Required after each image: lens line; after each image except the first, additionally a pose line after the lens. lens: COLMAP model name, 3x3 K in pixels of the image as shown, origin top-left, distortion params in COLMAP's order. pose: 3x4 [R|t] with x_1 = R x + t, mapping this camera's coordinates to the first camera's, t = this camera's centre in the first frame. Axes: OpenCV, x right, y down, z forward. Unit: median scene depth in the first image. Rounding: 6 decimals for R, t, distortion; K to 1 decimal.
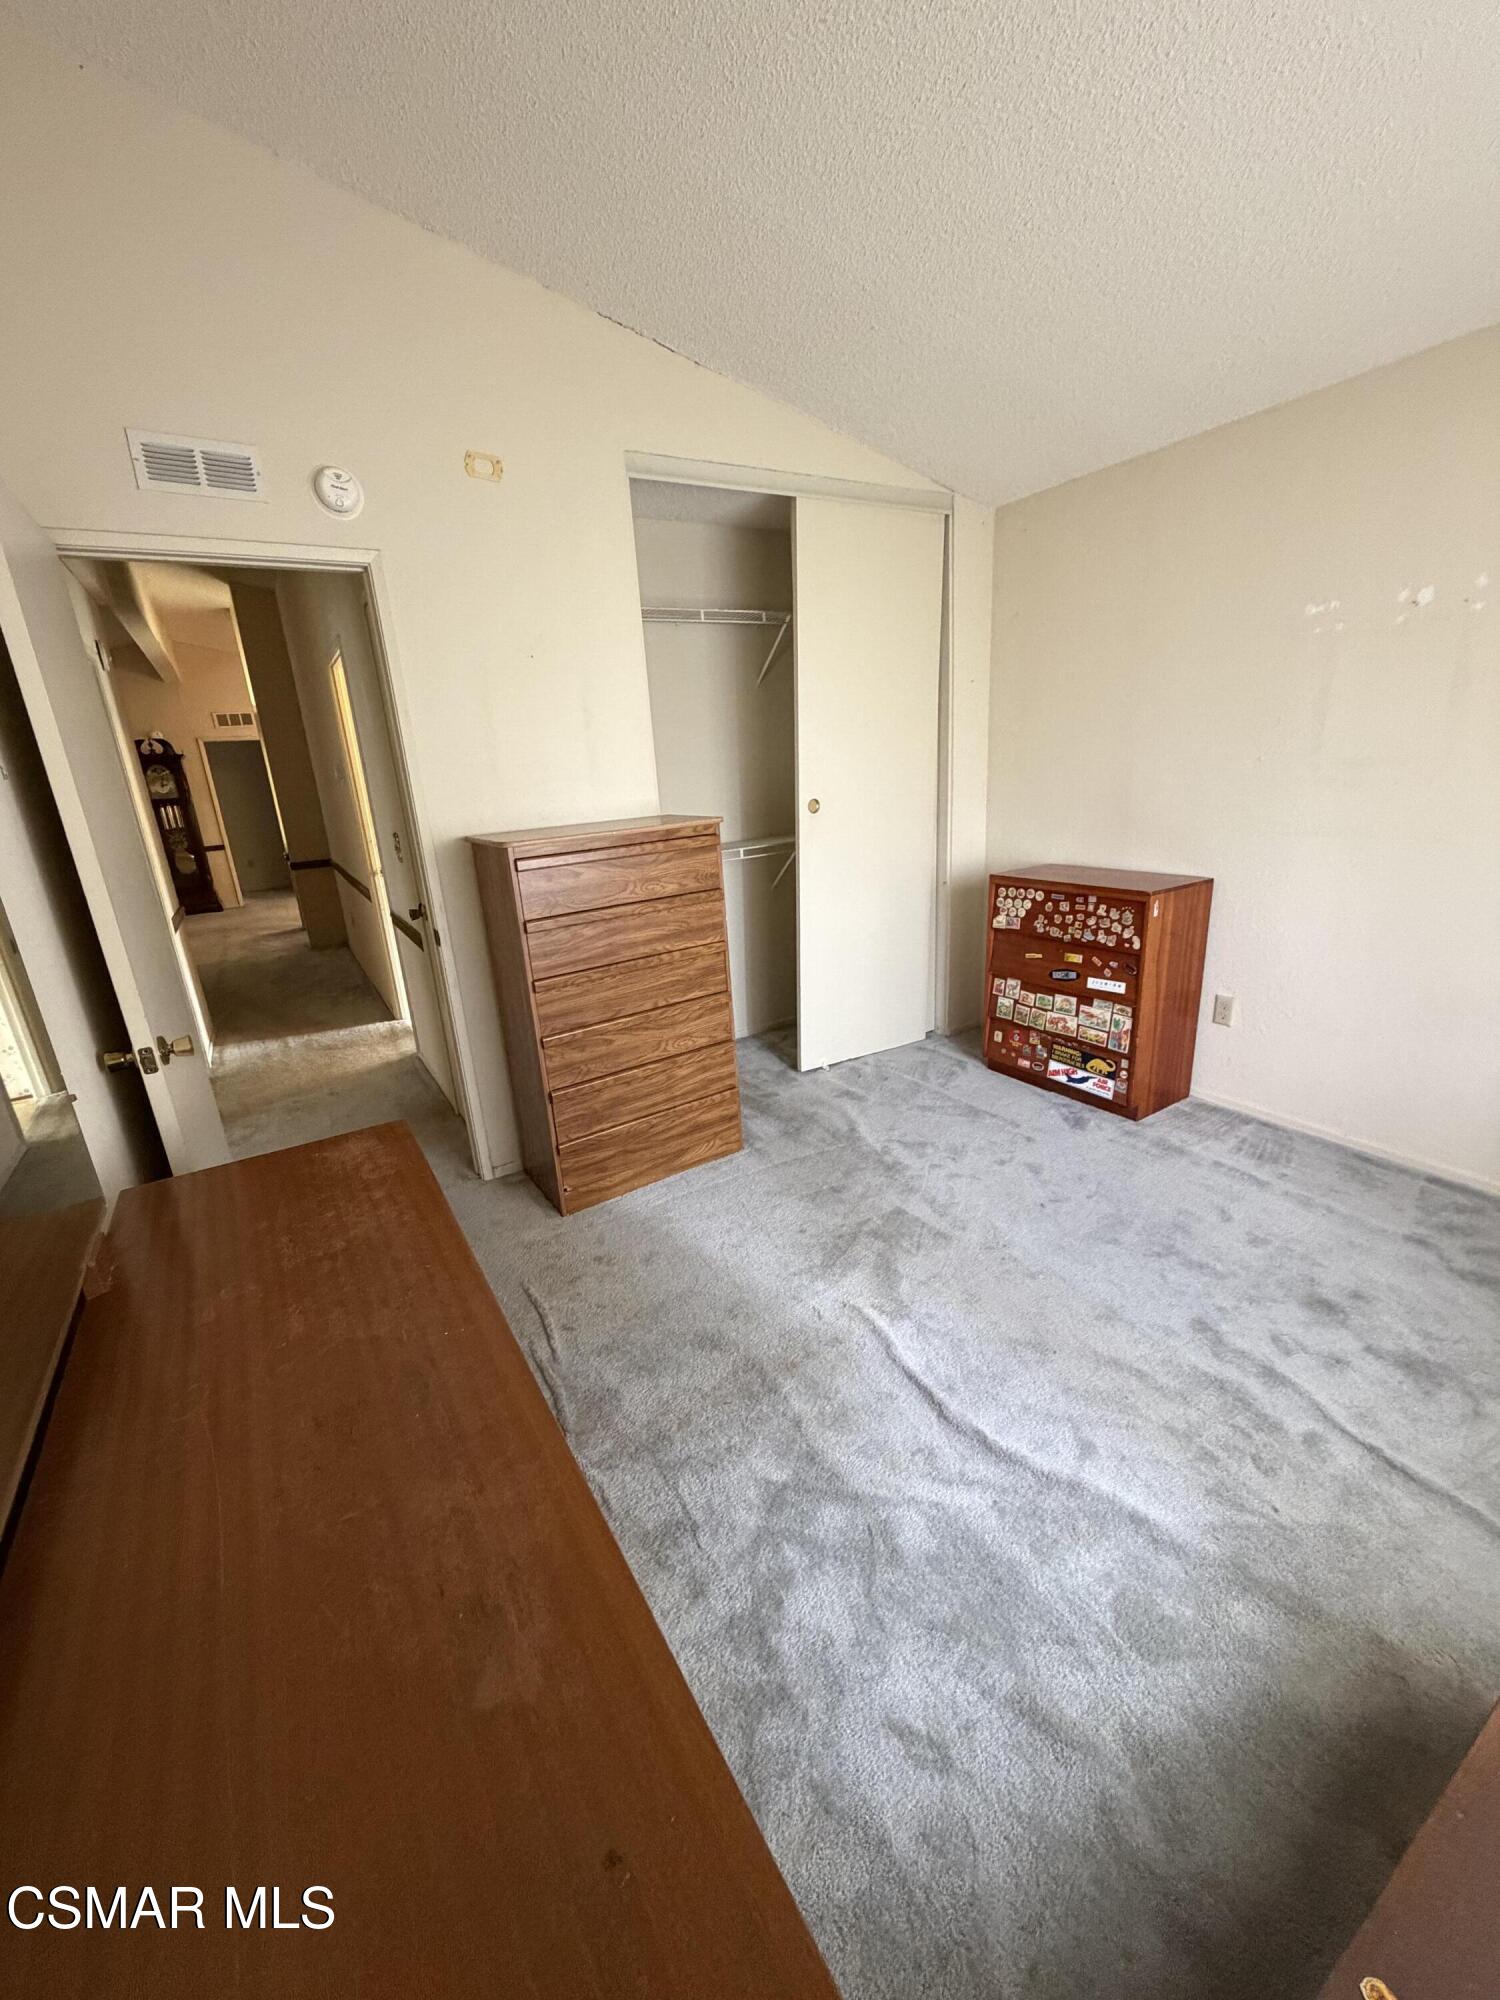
lens RADIAL K [[793.2, 0, 744.3], [0, 793.2, 995.3], [0, 0, 1]] dist [0.000379, 0.000019]
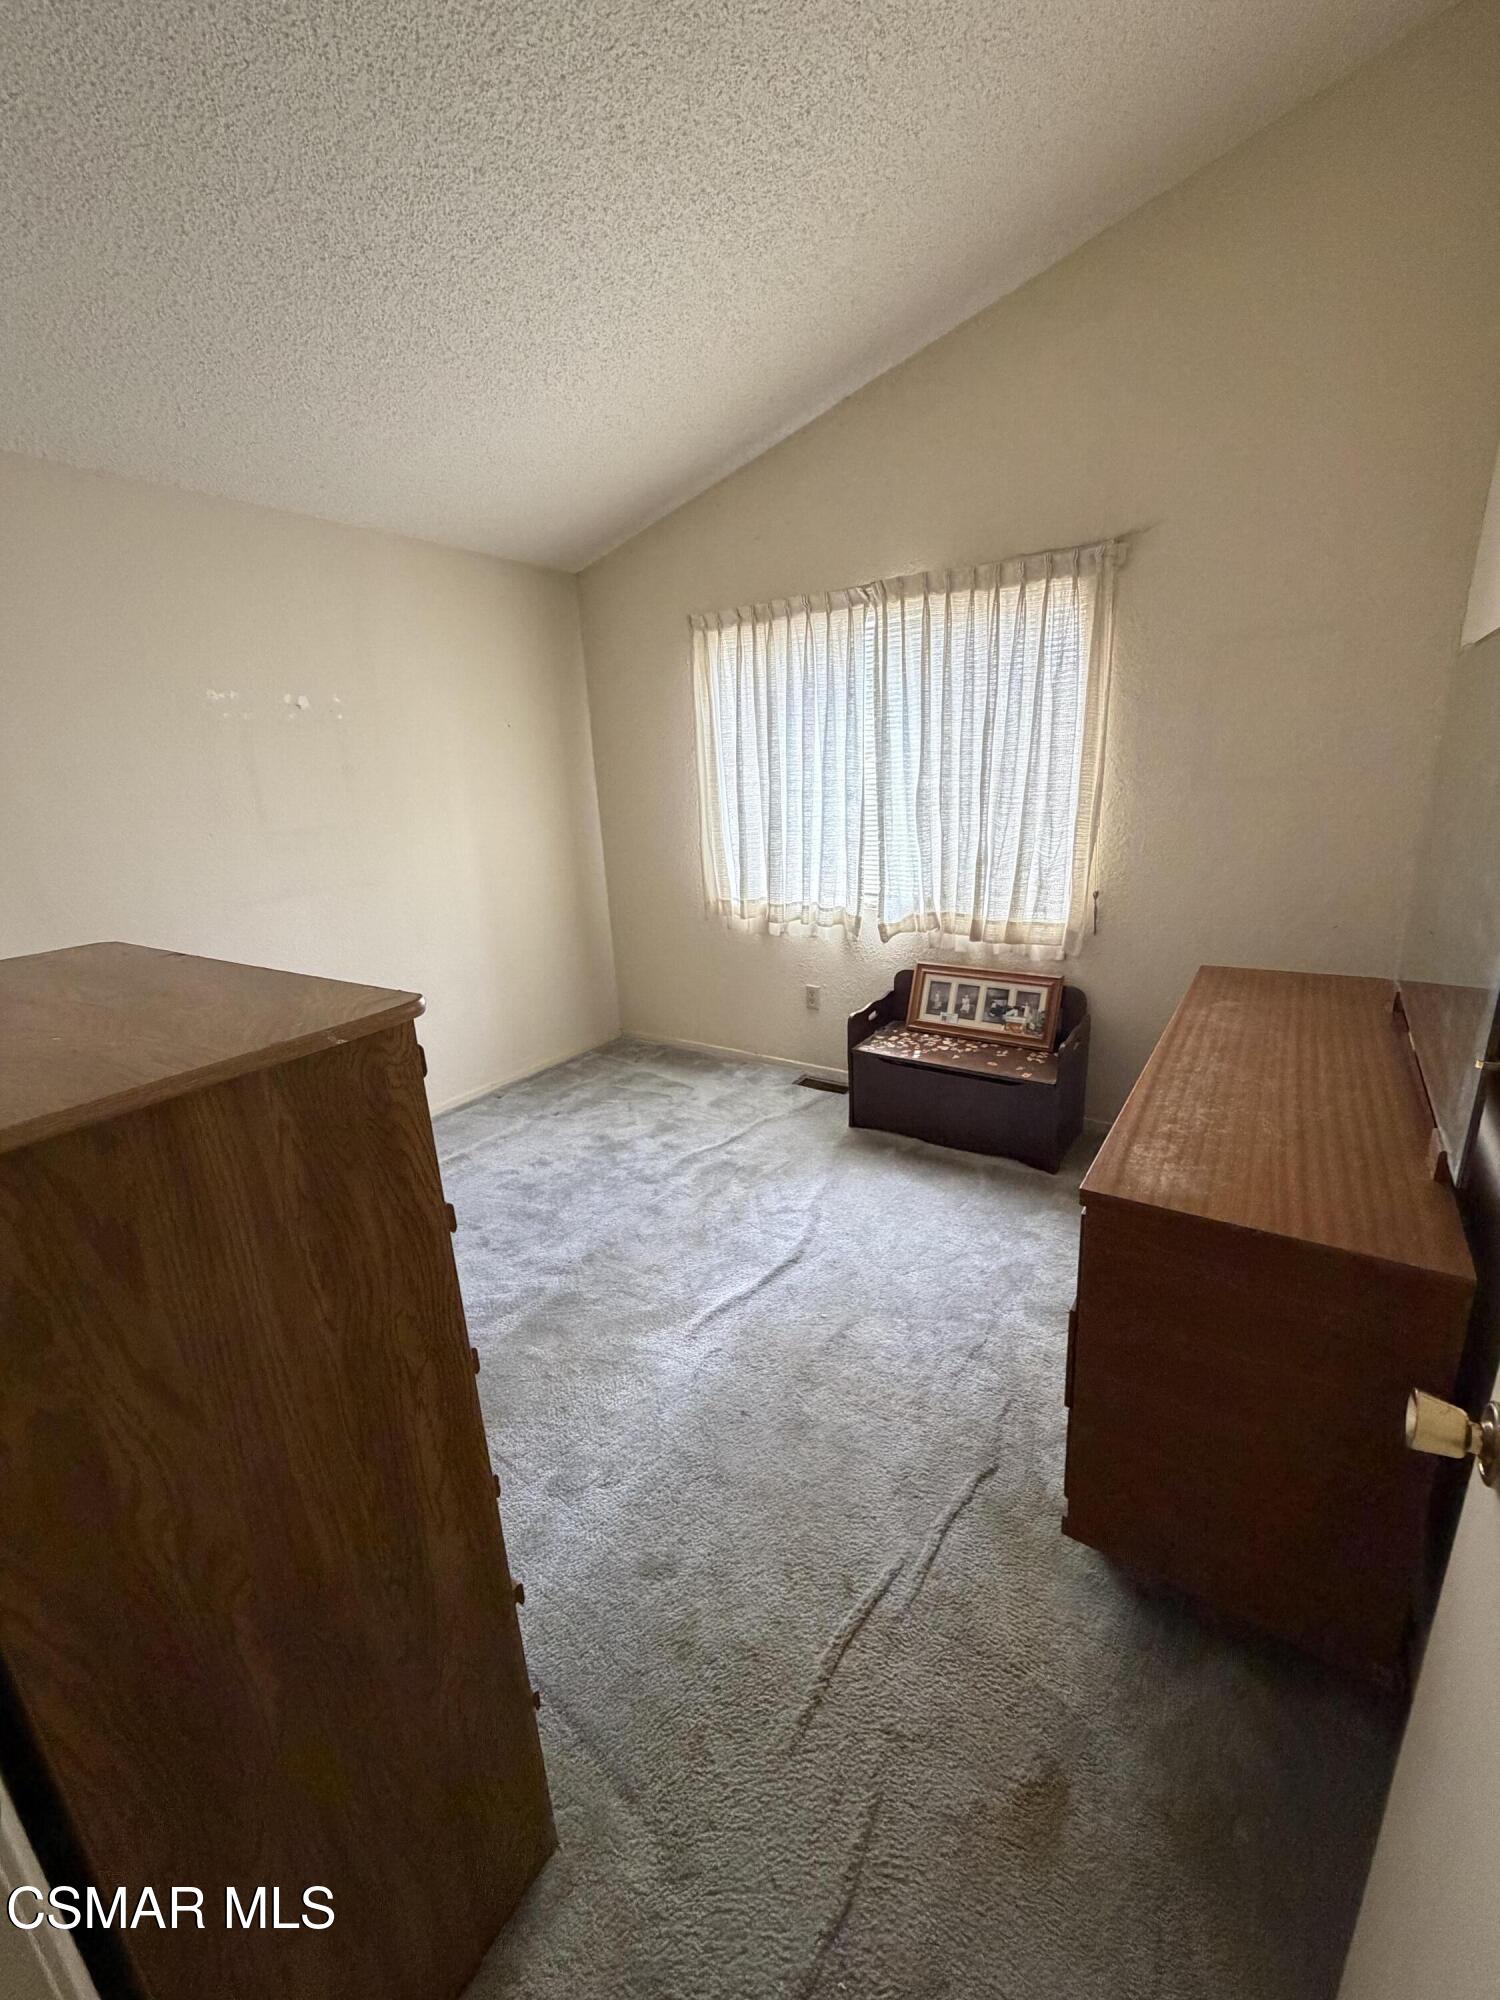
lens RADIAL K [[793.2, 0, 743.9], [0, 793.2, 1003.7], [0, 0, 1]] dist [0.000379, 0.000019]
pose [[-0.390175, -0.176315, 0.903701, -0.739183], [0.343131, 0.882948, 0.320414, -0.273475], [-0.854415, 0.435105, -0.284005, 1.096006]]
